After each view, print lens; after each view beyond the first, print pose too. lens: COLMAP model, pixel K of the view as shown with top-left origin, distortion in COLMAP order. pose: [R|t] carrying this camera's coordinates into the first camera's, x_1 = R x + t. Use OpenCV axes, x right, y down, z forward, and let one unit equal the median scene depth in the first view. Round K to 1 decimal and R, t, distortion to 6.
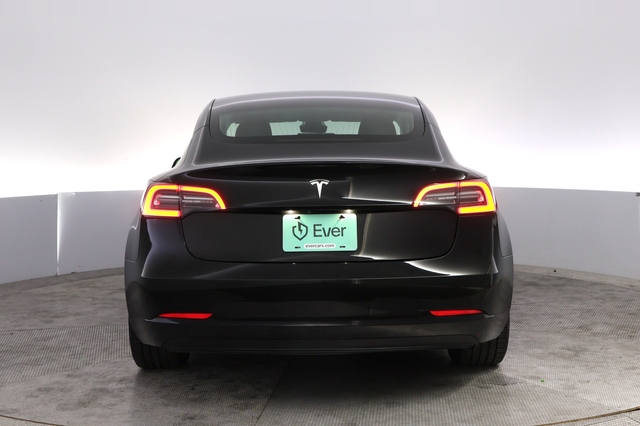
lens RADIAL K [[543.8, 0, 320.0], [0, 543.8, 213.0], [0, 0, 1]] dist [-0.002077, -0.001522]
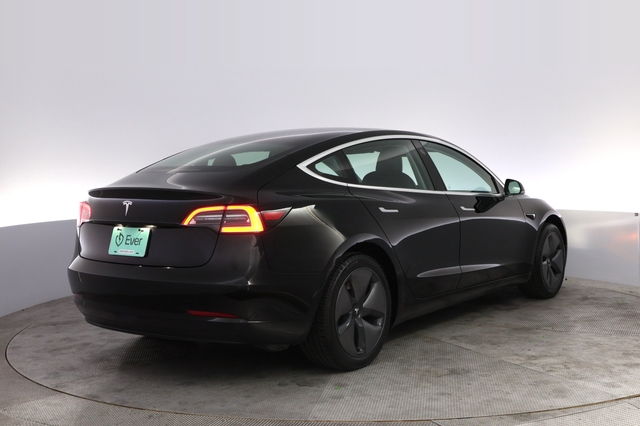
lens RADIAL K [[462.0, 0, 320.0], [0, 462.0, 213.0], [0, 0, 1]] dist [-0.000509, -0.000220]
pose [[0.933406, 0.033148, -0.357288, 0.811718], [-0.044252, 0.998757, -0.022946, -0.027221], [0.356083, 0.037229, 0.933712, 0.115585]]
